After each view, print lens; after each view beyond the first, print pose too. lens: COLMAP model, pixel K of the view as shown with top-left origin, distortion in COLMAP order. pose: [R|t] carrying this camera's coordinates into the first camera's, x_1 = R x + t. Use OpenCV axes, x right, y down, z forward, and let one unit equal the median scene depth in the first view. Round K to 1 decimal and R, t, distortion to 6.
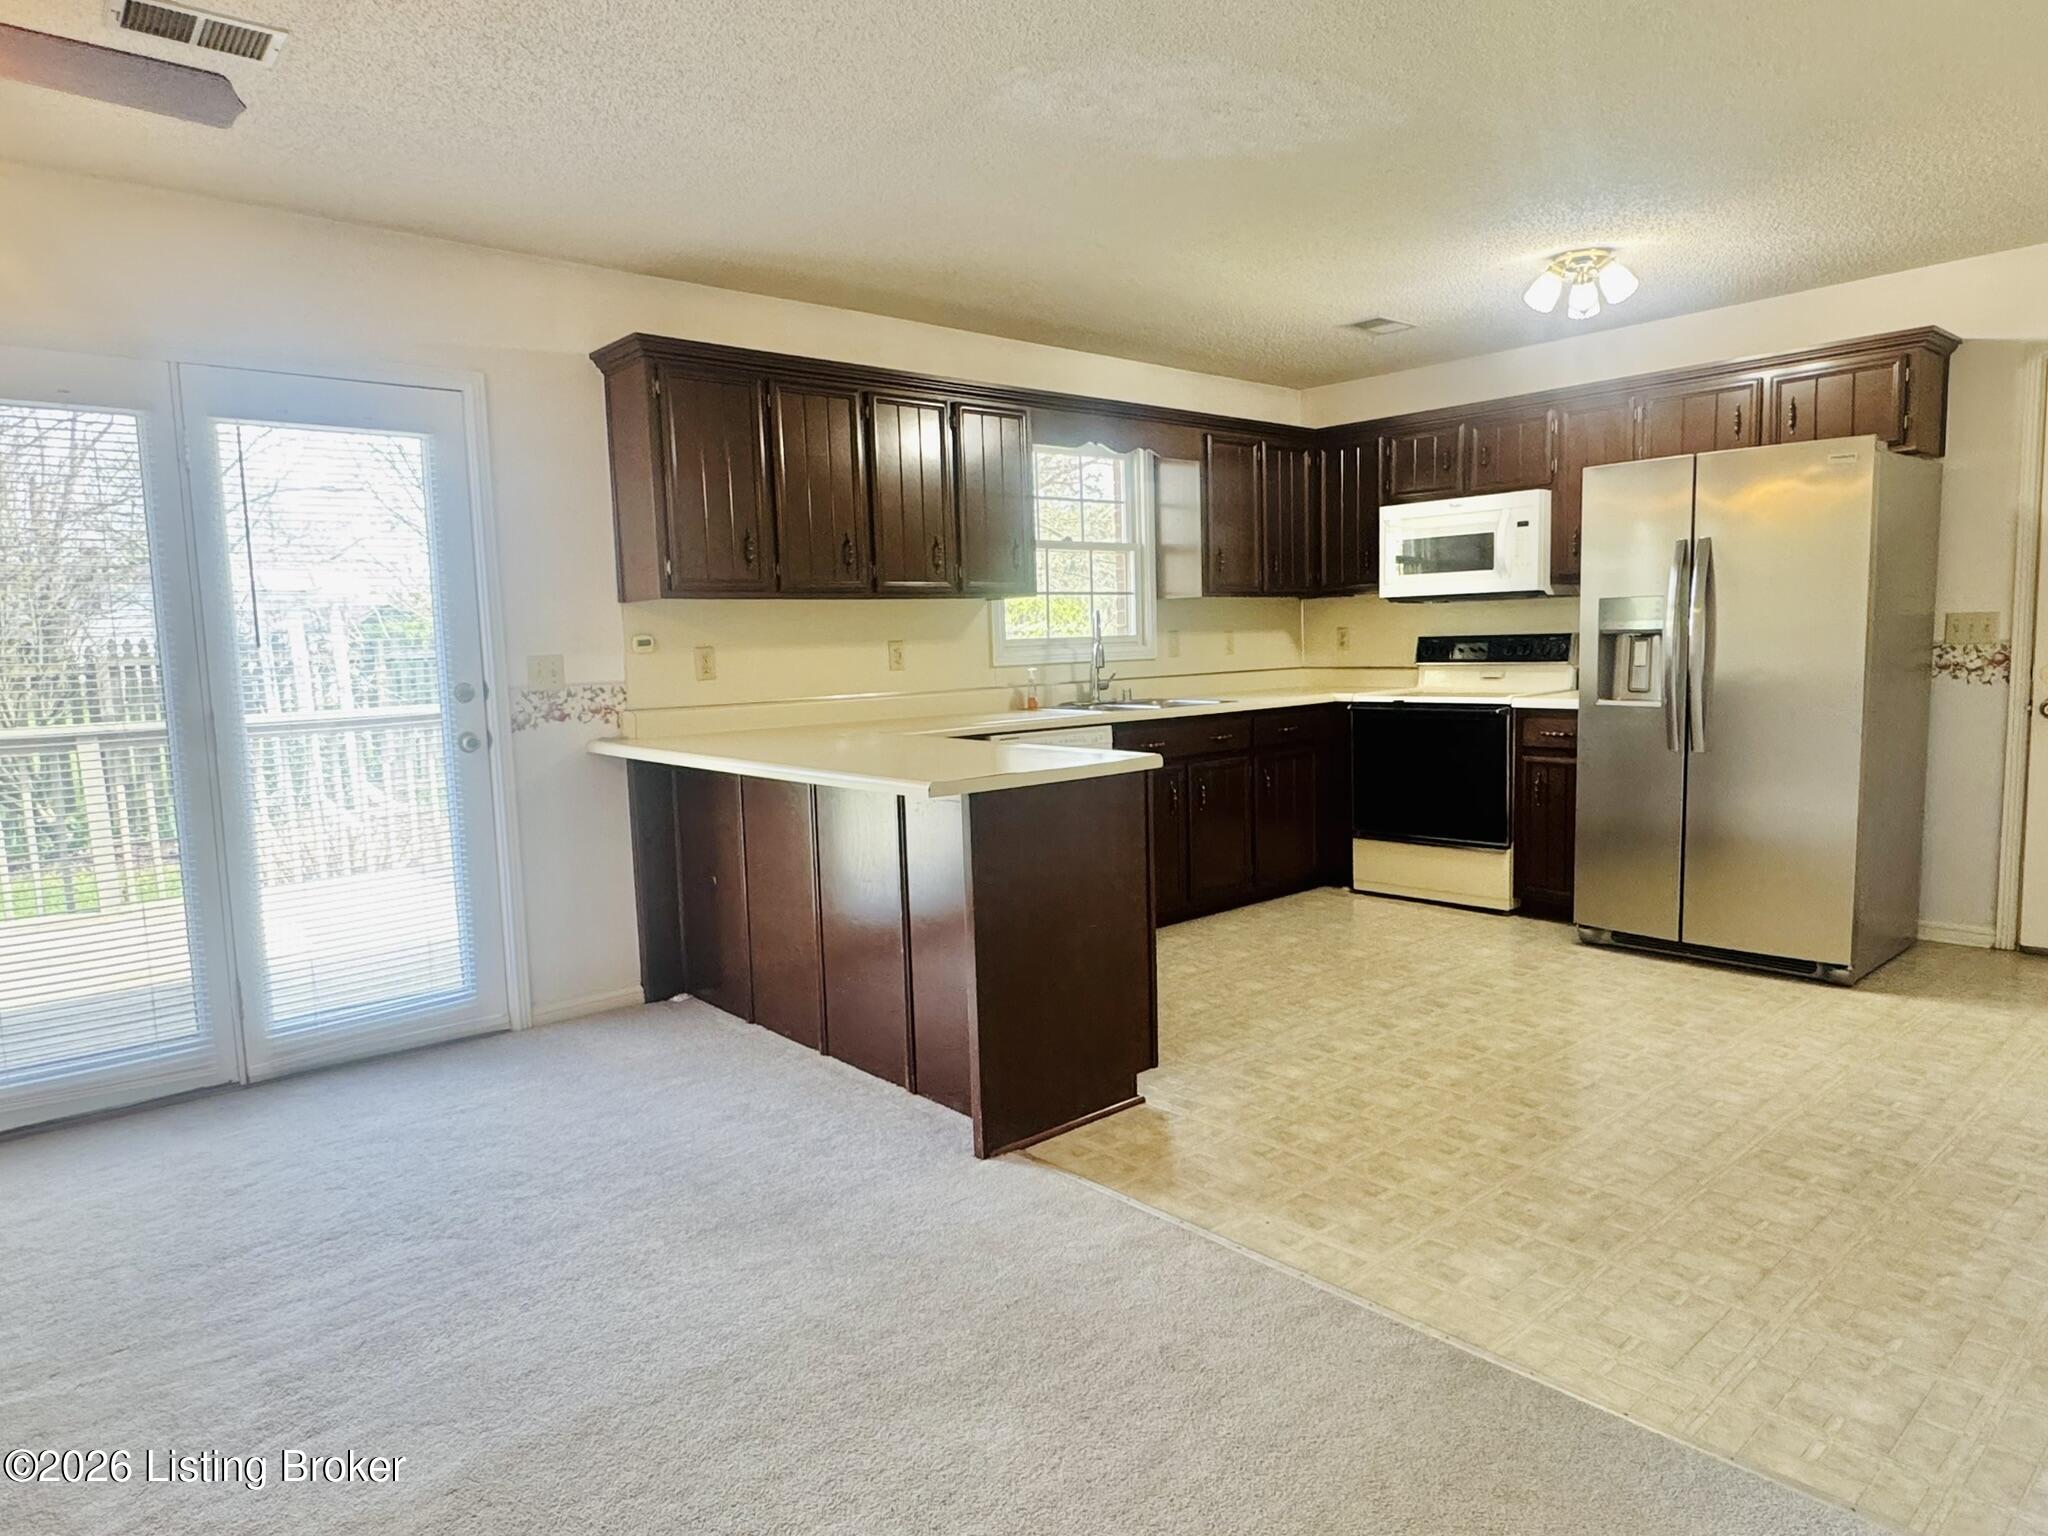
lens RADIAL K [[1261.7, 0, 1030.3], [0, 1261.7, 772.5], [0, 0, 1]] dist [0.006586, -0.004056]
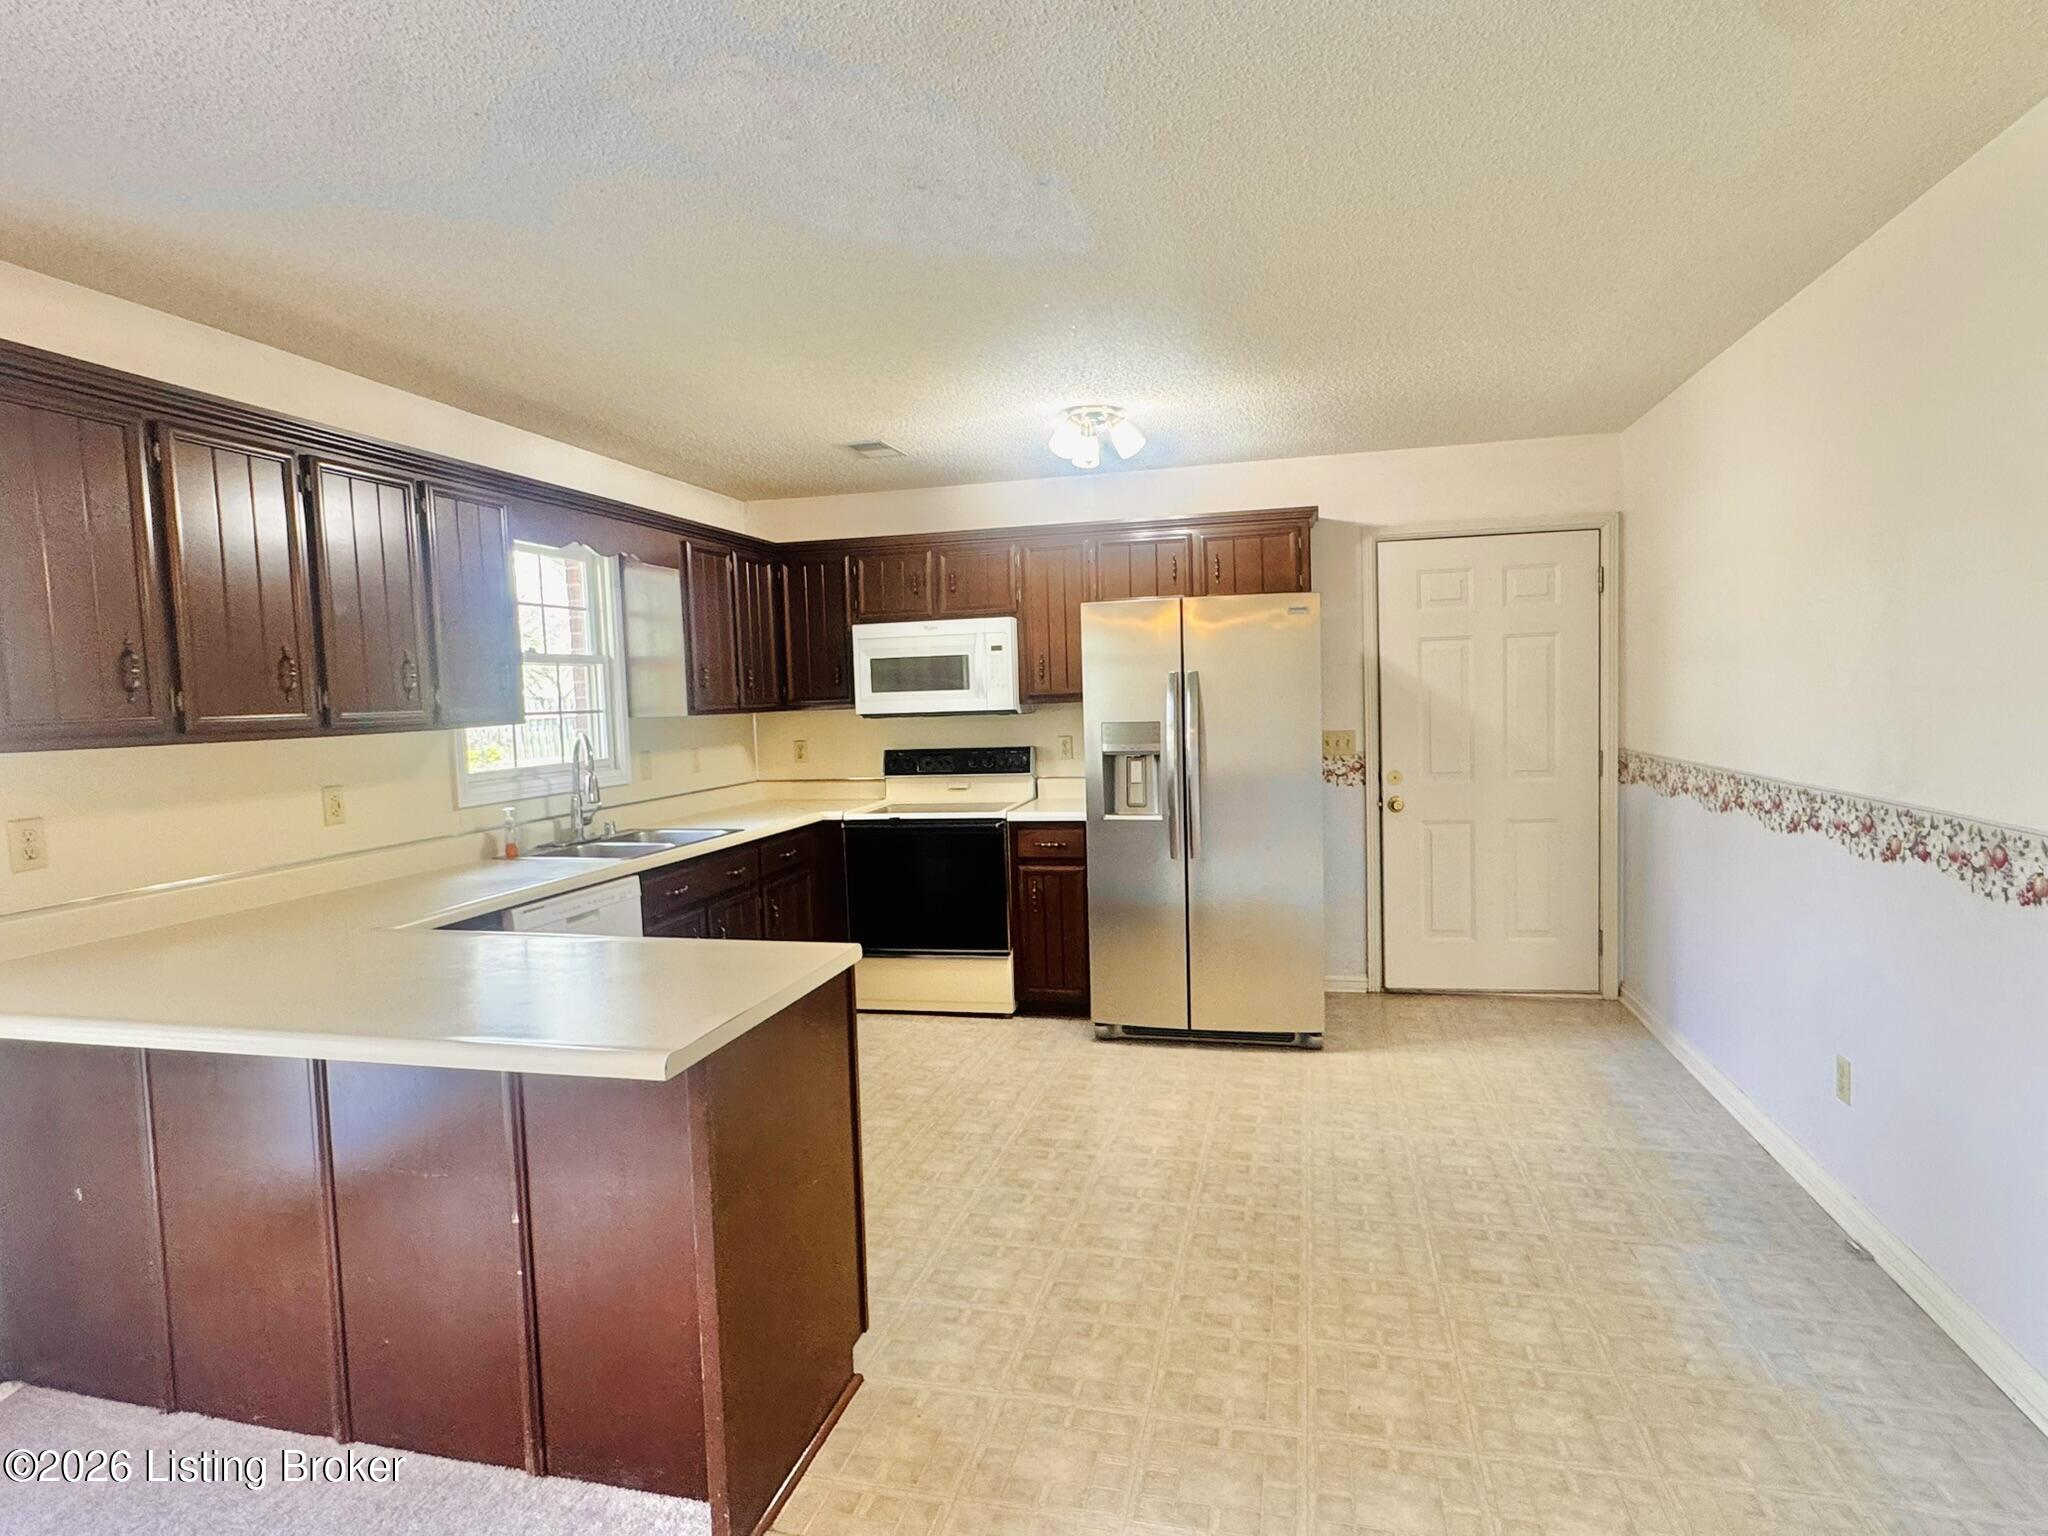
lens RADIAL K [[1125.0, 0, 1021.2], [0, 1125.0, 772.2], [0, 0, 1]] dist [-0.003683, 0.001510]
pose [[0.828462, -0.037372, 0.558797, -0.155369], [0.069226, 0.996953, -0.035958, -0.066883], [-0.555750, 0.068473, 0.828525, 0.244757]]
